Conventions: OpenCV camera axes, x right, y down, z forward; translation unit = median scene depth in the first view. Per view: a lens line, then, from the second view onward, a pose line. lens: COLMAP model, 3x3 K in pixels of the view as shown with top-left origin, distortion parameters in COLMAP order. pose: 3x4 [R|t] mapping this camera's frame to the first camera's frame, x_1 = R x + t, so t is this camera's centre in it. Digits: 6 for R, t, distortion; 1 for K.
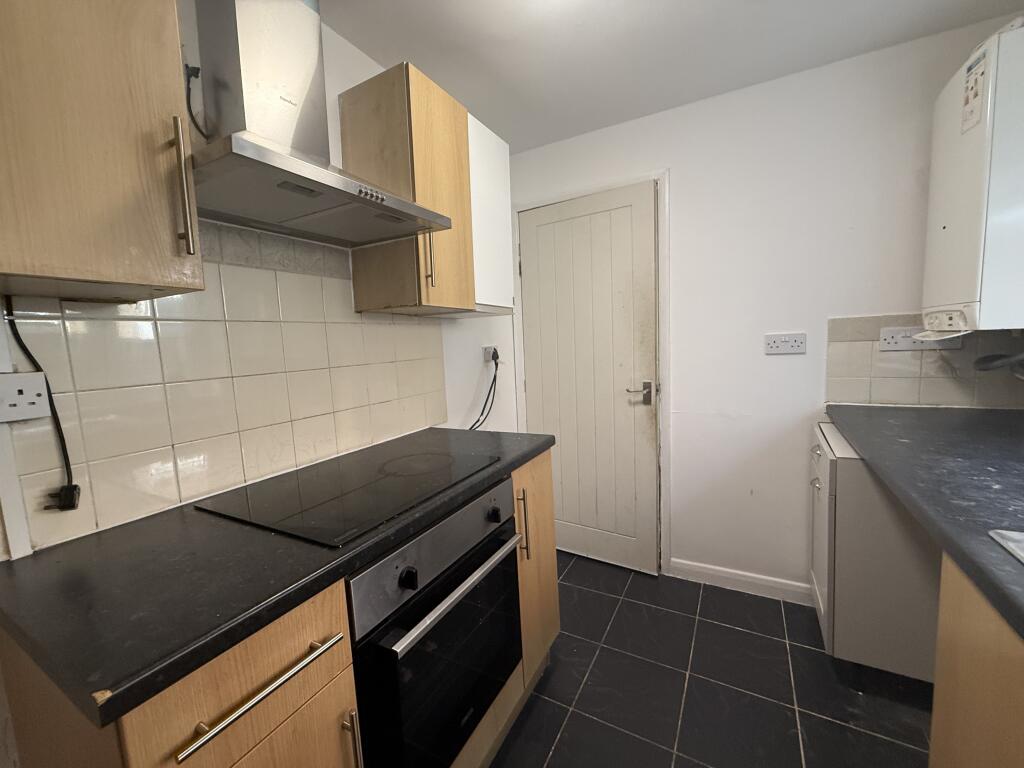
lens RADIAL K [[410.7, 0, 510.9], [0, 410.7, 382.1], [0, 0, 1]] dist [0.002351, 0.000044]
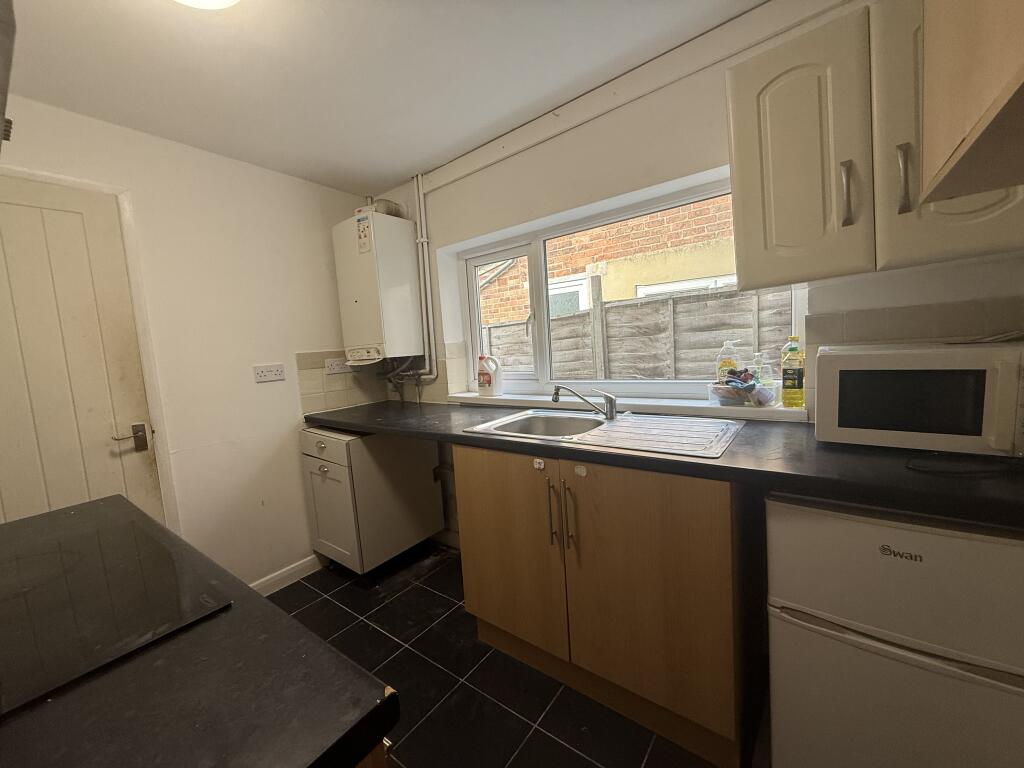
lens RADIAL K [[410.7, 0, 509.4], [0, 410.7, 379.8], [0, 0, 1]] dist [0.002351, 0.000044]
pose [[0.140653, -0.046030, 0.988988, -0.486987], [0.164397, 0.986137, 0.022517, 0.018898], [-0.976315, 0.159420, 0.146270, 0.123703]]
